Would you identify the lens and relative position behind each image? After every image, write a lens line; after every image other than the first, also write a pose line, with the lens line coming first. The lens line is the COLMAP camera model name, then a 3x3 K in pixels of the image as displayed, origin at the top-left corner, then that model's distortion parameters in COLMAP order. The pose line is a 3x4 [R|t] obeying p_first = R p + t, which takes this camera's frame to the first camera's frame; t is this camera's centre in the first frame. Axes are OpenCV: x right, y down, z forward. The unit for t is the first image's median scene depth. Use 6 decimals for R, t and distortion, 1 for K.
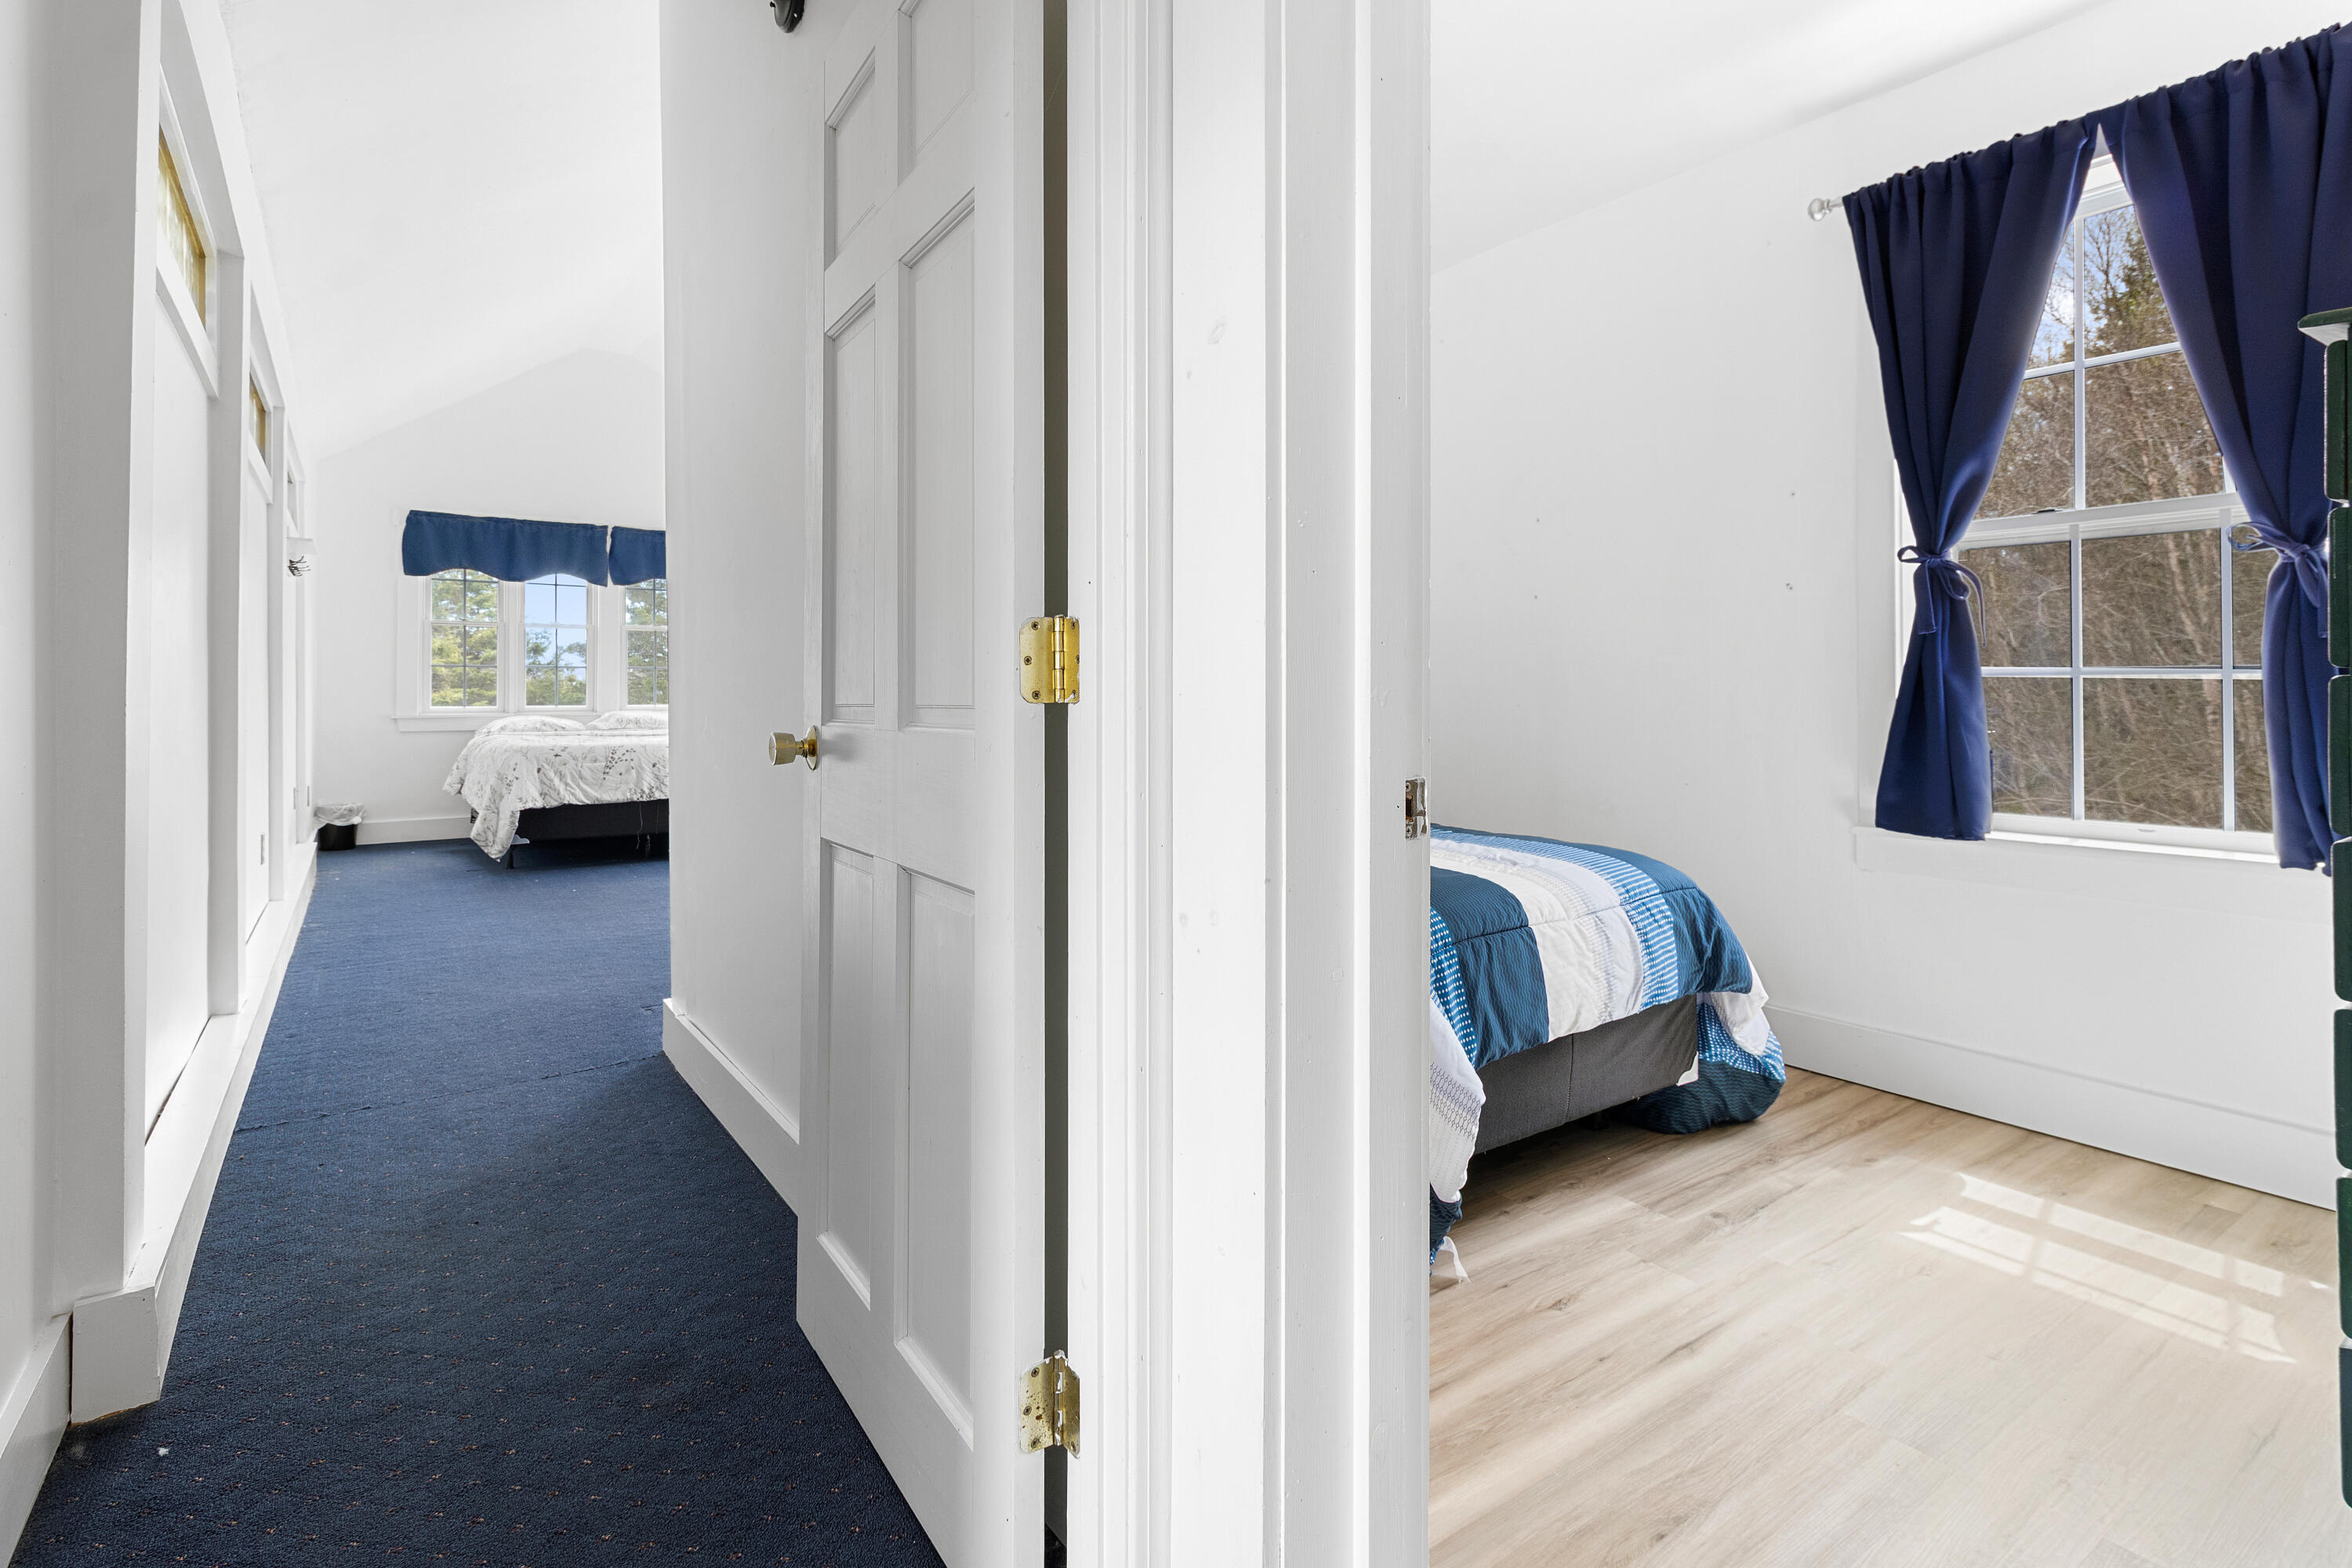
lens RADIAL K [[1117.0, 0, 1178.8], [0, 1117.0, 712.6], [0, 0, 1]] dist [0.001138, -0.000025]
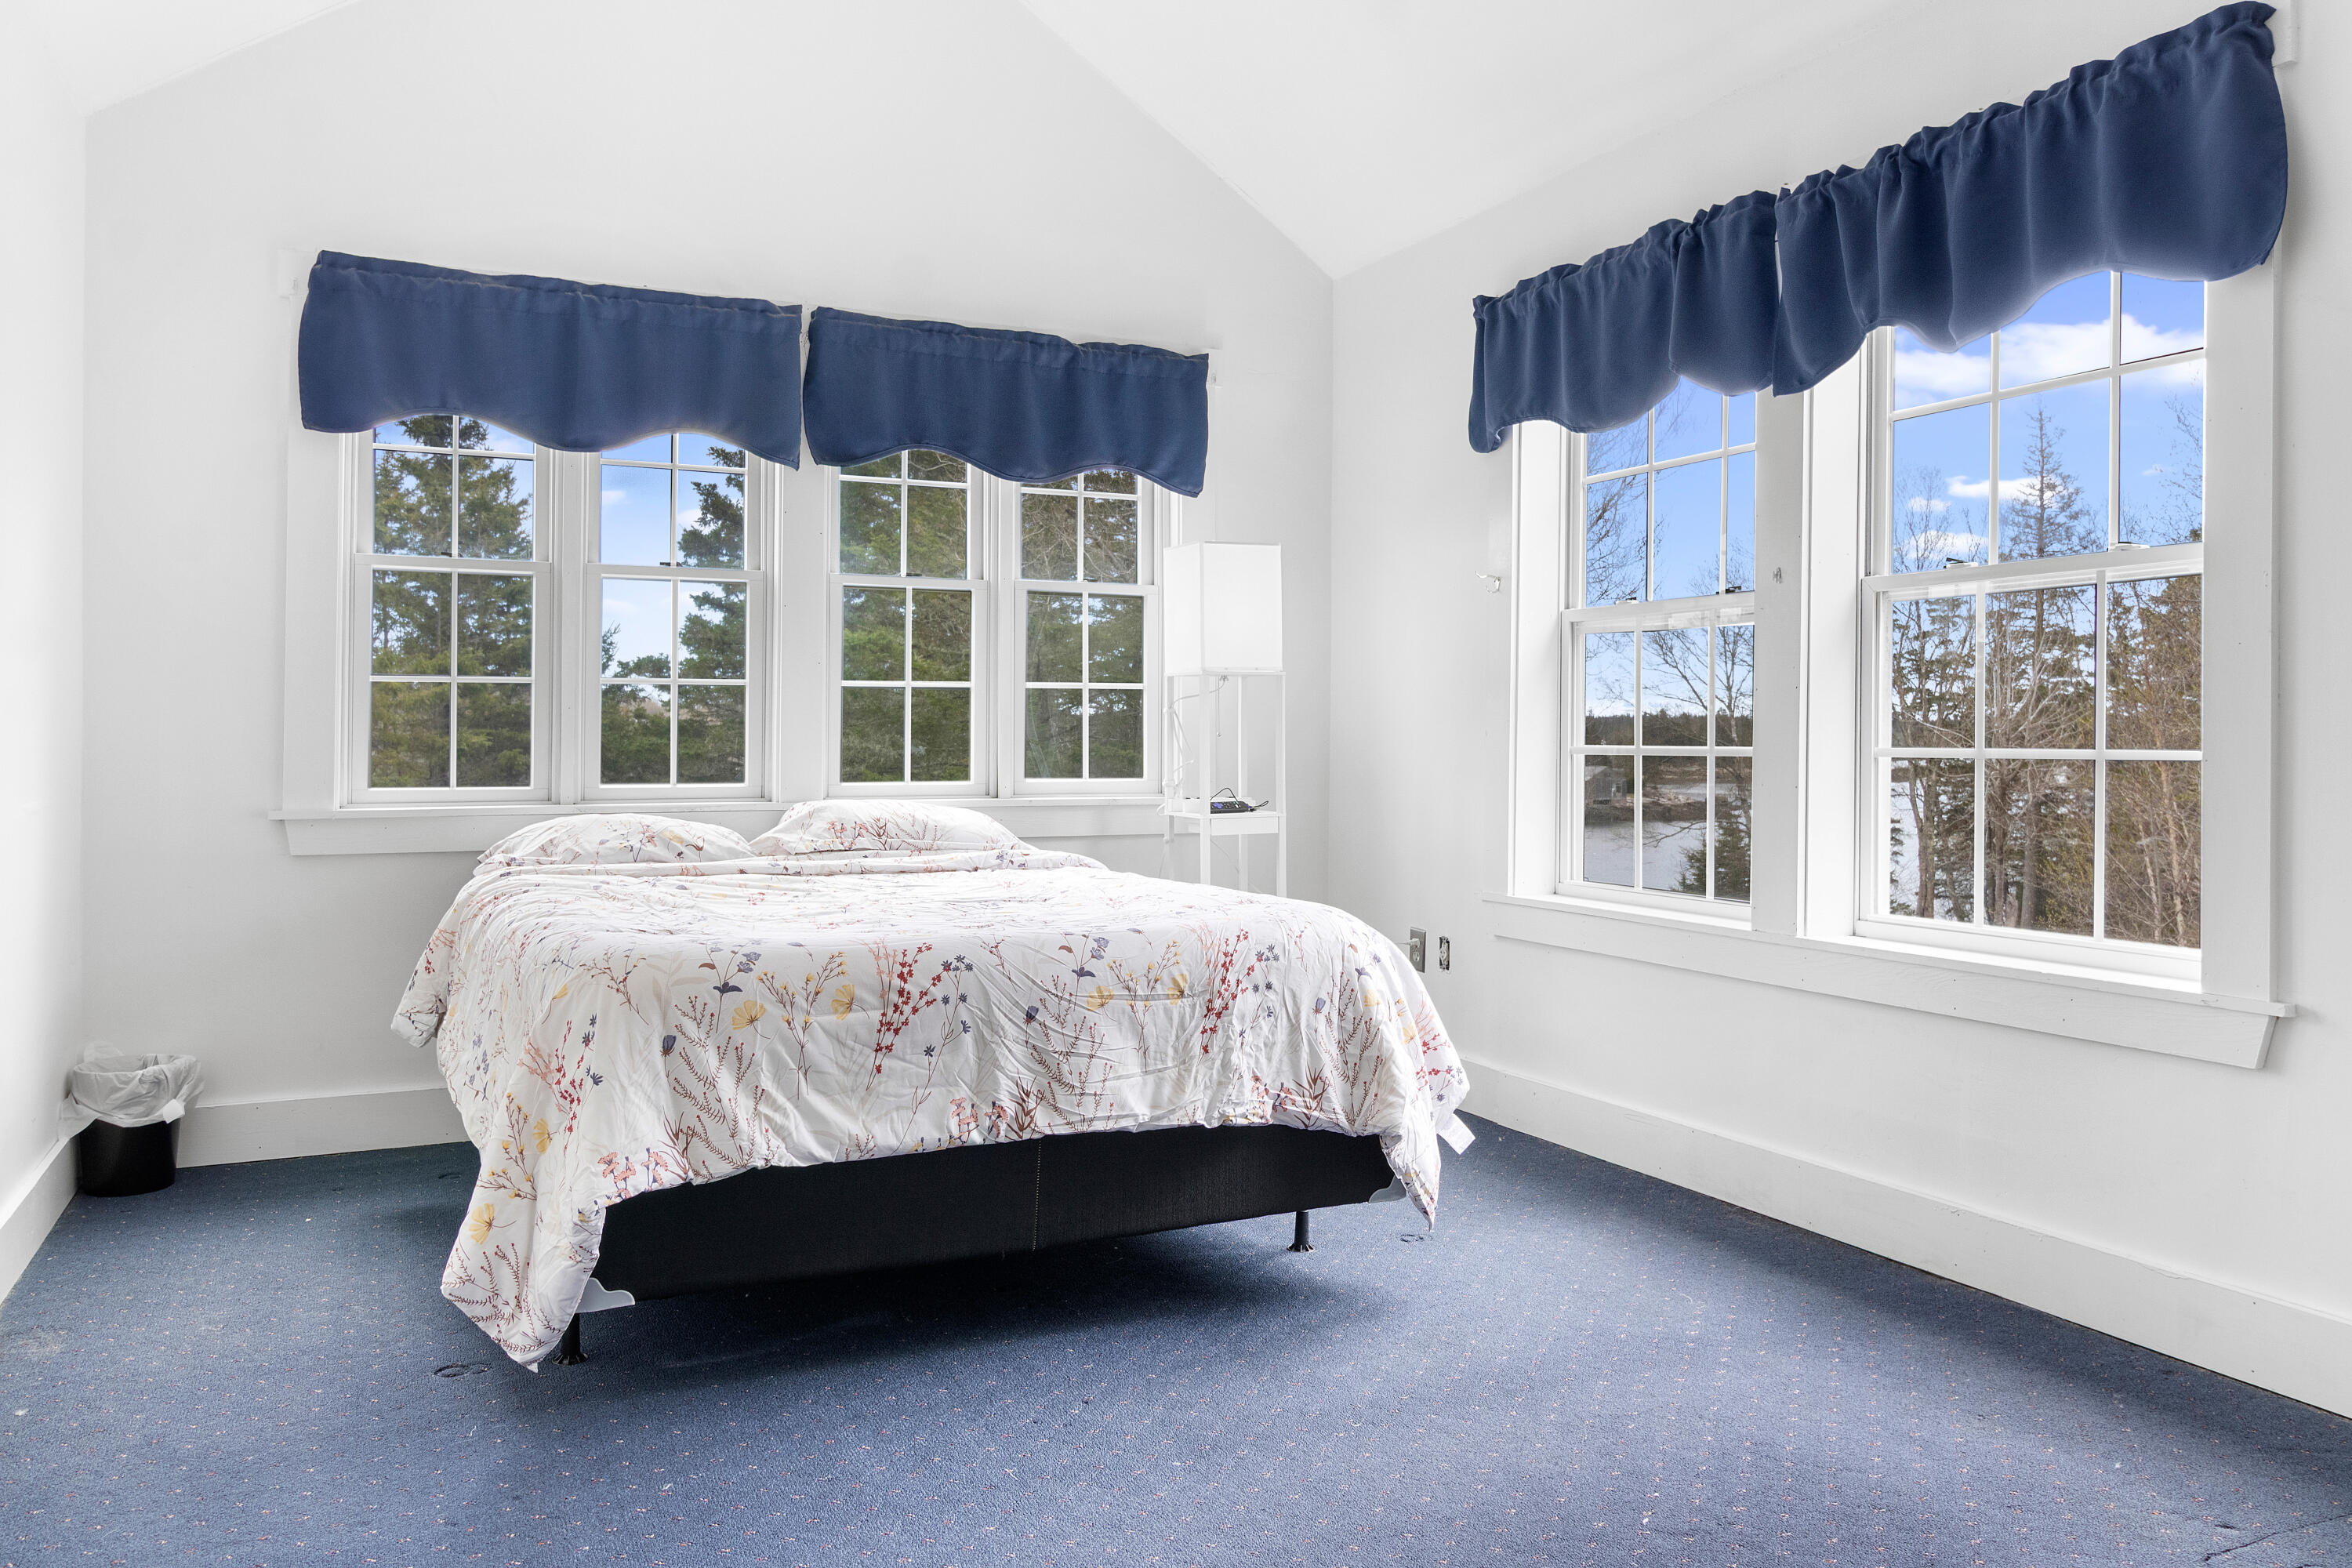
lens RADIAL K [[1728.9, 0, 1176.0], [0, 1728.9, 784.0], [0, 0, 1]] dist [-0.005022, 0.000494]
pose [[0.981473, 0.009269, -0.191377, -0.314651], [-0.007394, 0.999917, 0.010510, -0.015316], [0.191458, -0.008900, 0.981460, 0.517417]]
